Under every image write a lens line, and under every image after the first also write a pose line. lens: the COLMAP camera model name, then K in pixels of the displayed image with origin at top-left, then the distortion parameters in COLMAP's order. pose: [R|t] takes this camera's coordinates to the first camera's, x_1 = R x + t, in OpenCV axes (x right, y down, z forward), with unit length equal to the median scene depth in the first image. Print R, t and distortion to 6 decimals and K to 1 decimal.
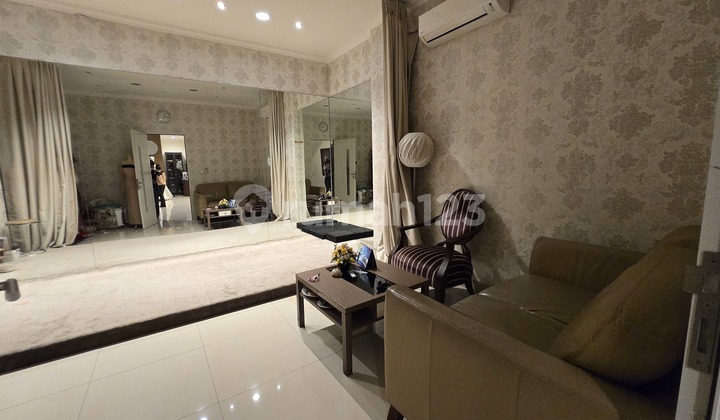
lens RADIAL K [[296.5, 0, 355.1], [0, 296.5, 208.8], [0, 0, 1]] dist [-0.000840, -0.000373]
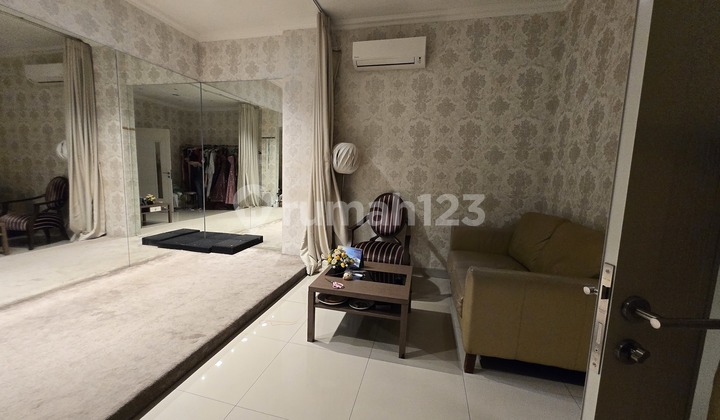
lens RADIAL K [[296.5, 0, 355.1], [0, 296.5, 208.8], [0, 0, 1]] dist [-0.000840, -0.000373]
pose [[0.739575, -0.043286, 0.671681, -0.524299], [0.043955, 0.998906, 0.015975, -0.024934], [-0.671638, 0.017709, 0.740668, 0.151736]]
